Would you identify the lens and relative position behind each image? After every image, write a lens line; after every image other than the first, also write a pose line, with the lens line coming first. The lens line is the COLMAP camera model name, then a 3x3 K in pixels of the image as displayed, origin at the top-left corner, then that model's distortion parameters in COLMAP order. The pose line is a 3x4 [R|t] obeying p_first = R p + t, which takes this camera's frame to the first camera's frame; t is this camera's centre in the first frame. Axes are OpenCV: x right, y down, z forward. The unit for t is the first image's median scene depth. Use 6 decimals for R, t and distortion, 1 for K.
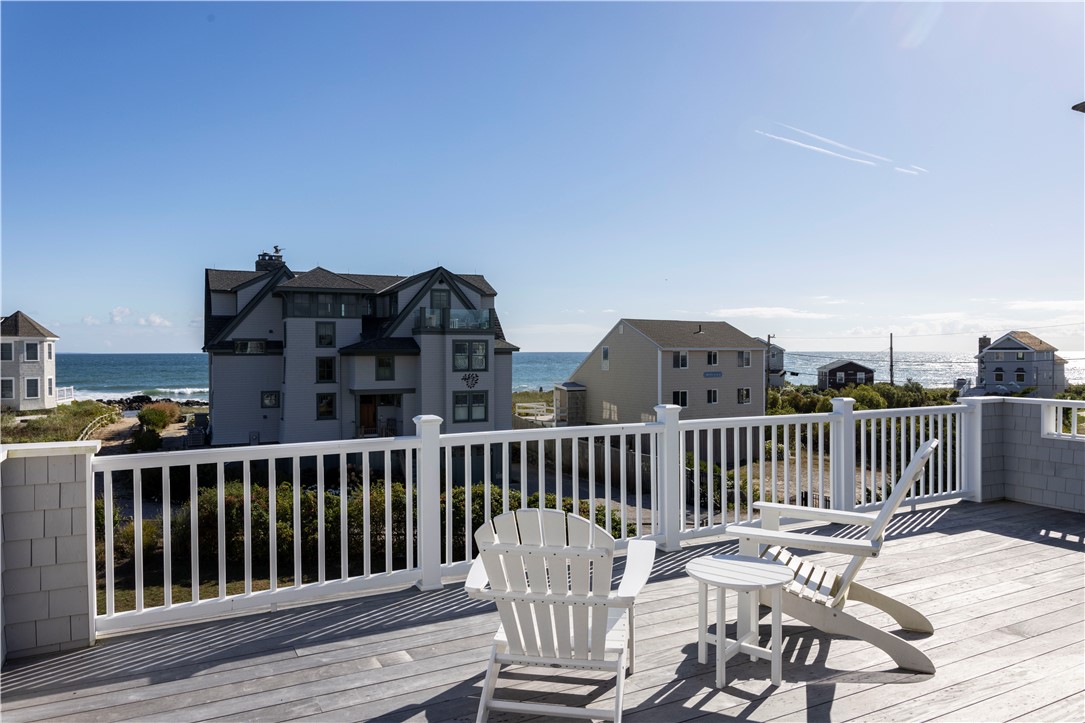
lens RADIAL K [[733.8, 0, 542.5], [0, 733.8, 361.5], [0, 0, 1]] dist [-0.001345, -0.002964]
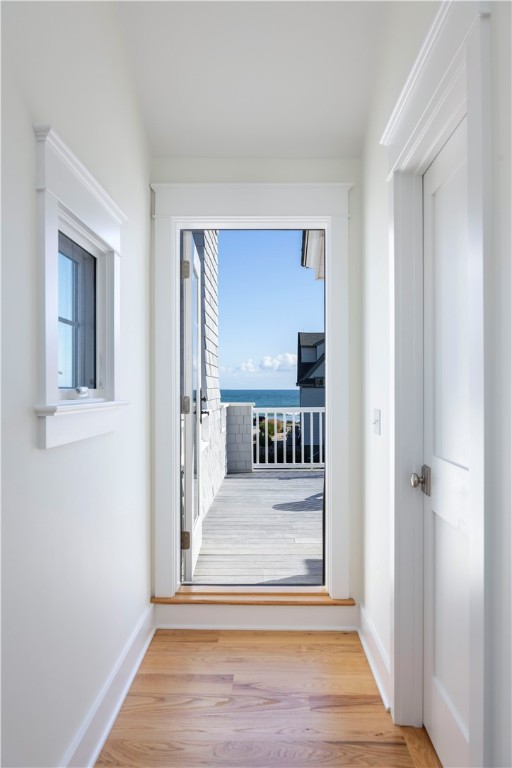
lens RADIAL K [[563.7, 0, 256.0], [0, 563.7, 384.0], [0, 0, 1]] dist [0.000009, -0.000018]
pose [[0.873920, 0.000315, -0.486069, 0.052064], [-0.011512, 0.999733, -0.020050, 0.009671], [0.485933, 0.023118, 0.873690, -0.103063]]
